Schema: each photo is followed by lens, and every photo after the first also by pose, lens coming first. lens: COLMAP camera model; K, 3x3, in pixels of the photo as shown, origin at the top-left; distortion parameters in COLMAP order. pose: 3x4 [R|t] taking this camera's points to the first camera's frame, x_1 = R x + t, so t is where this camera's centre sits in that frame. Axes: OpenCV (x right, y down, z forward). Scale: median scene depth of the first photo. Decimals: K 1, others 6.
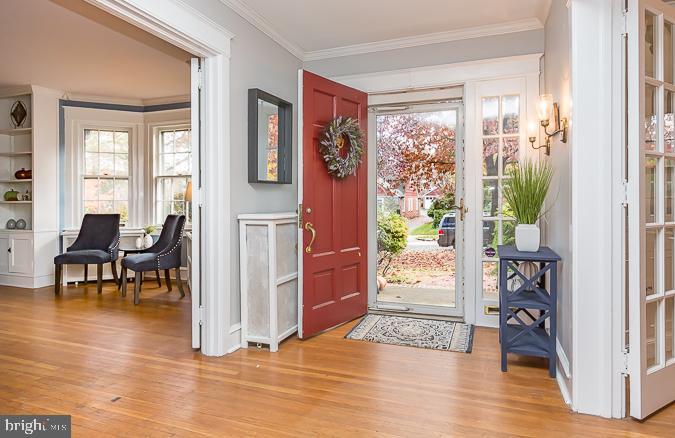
lens RADIAL K [[412.2, 0, 338.4], [0, 412.2, 209.8], [0, 0, 1]] dist [0.003526, 0.002222]
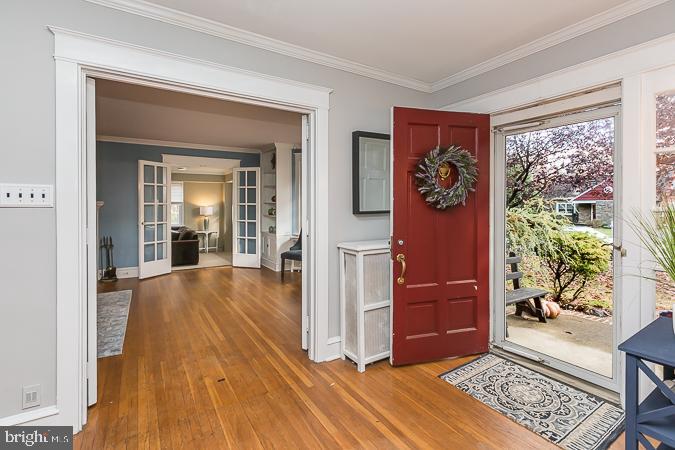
lens RADIAL K [[317.5, 0, 329.3], [0, 317.5, 211.1], [0, 0, 1]] dist [0.003507, 0.000198]
pose [[0.793110, 0.012507, -0.608950, 0.253658], [-0.012338, 0.999914, 0.004468, -0.073981], [0.608954, 0.003970, 0.793196, 0.252560]]
